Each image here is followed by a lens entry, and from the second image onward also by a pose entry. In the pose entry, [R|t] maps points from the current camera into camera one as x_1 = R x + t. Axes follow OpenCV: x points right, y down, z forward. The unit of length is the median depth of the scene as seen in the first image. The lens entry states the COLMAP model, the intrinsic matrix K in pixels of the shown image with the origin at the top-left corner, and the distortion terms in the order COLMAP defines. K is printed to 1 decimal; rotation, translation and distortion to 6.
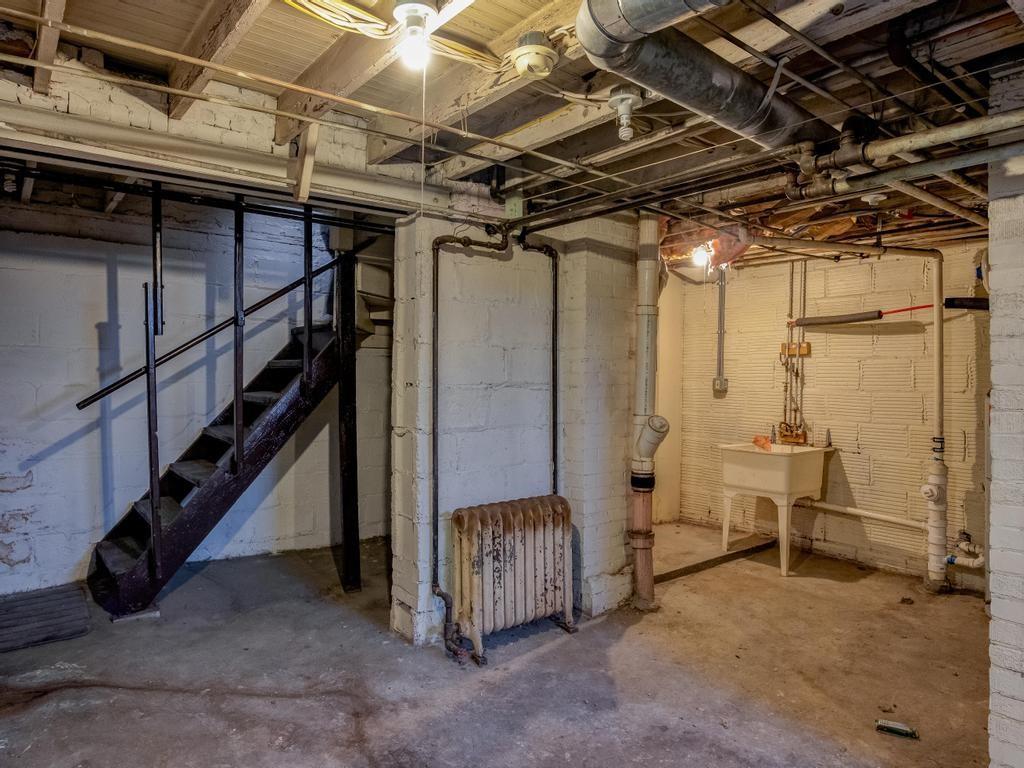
lens RADIAL K [[623.4, 0, 507.7], [0, 623.4, 389.4], [0, 0, 1]] dist [-0.028481, 0.015818]
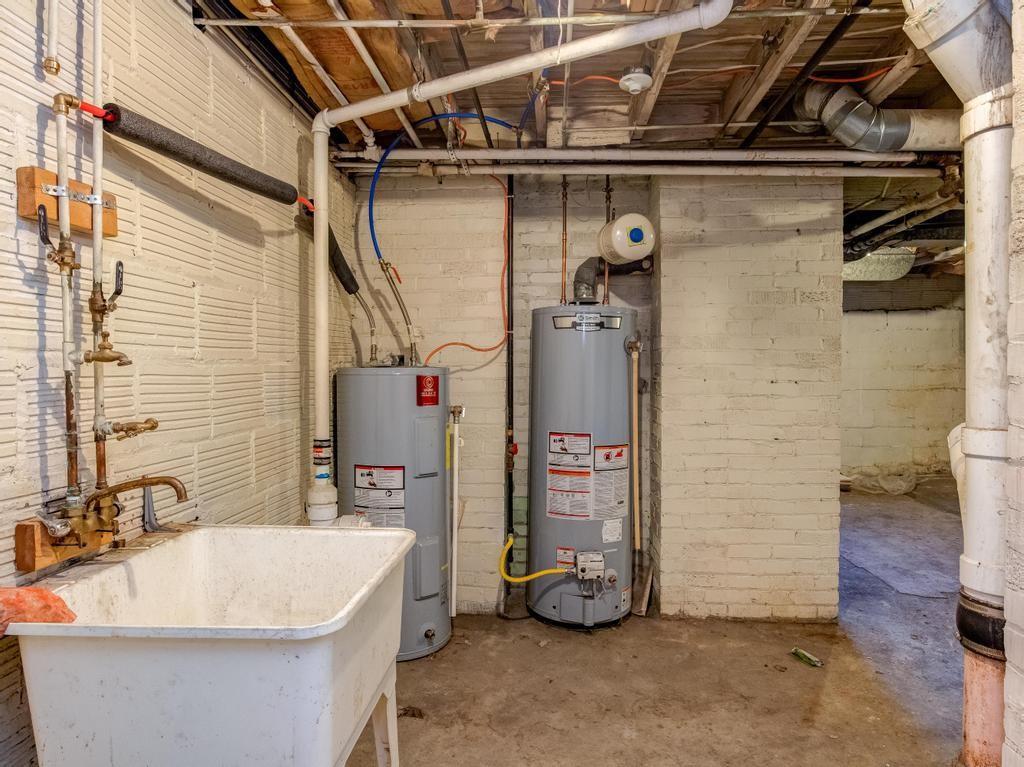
lens RADIAL K [[623.4, 0, 507.7], [0, 623.4, 388.9], [0, 0, 1]] dist [-0.028481, 0.015818]
pose [[-0.742834, -0.044168, 0.668017, 0.151346], [0.002002, 0.997670, 0.068191, -0.007755], [-0.669472, 0.051992, -0.741015, 1.082481]]
